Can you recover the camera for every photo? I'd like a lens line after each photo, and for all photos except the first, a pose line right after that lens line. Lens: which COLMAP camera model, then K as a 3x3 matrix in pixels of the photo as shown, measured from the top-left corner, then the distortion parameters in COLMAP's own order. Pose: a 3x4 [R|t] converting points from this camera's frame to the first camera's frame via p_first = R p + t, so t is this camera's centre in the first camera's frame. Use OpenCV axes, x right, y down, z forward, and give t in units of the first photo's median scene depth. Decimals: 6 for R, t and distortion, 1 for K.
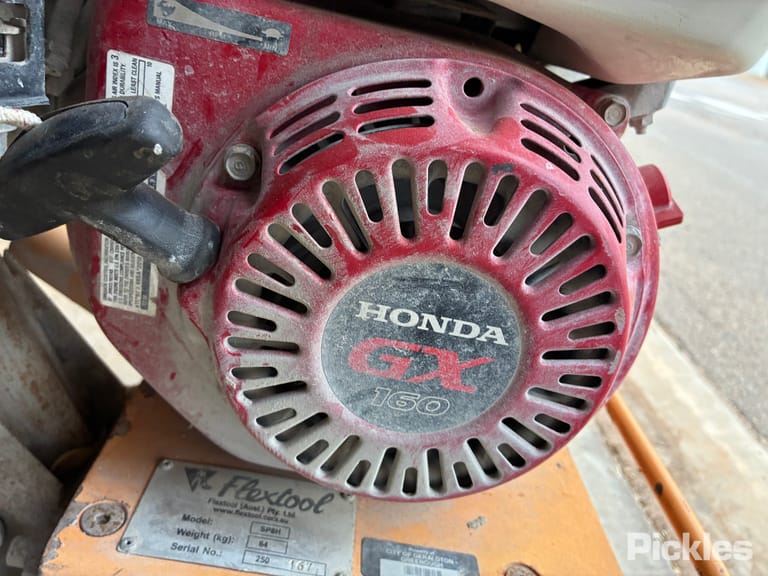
lens RADIAL K [[592.1, 0, 382.3], [0, 592.1, 289.1], [0, 0, 1]] dist [0.015236, 0.002149]
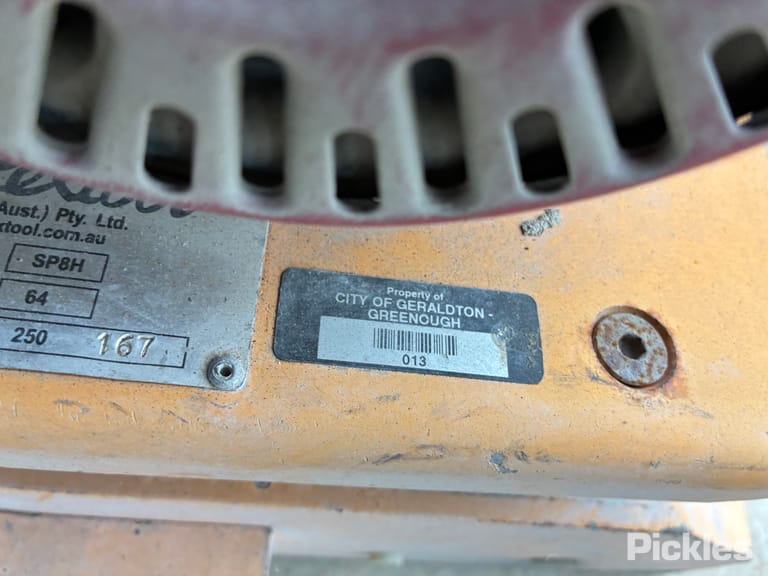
lens RADIAL K [[592.2, 0, 388.1], [0, 592.2, 281.9], [0, 0, 1]] dist [0.046569, -0.065453]
pose [[0.998722, 0.001043, -0.050526, 0.068550], [0.028009, 0.820768, 0.570575, 0.175392], [0.042065, -0.571261, 0.819690, 0.636308]]
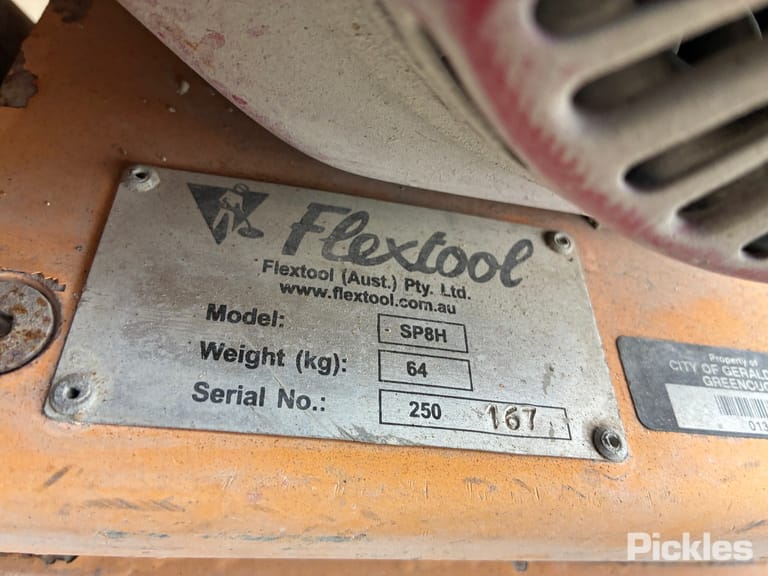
lens RADIAL K [[580.5, 0, 383.7], [0, 580.5, 284.7], [0, 0, 1]] dist [-0.008381, -0.015007]
pose [[0.998969, -0.008302, 0.044641, -0.228986], [-0.013523, 0.884127, 0.467051, 0.182814], [-0.043345, -0.467173, 0.883103, 0.644354]]
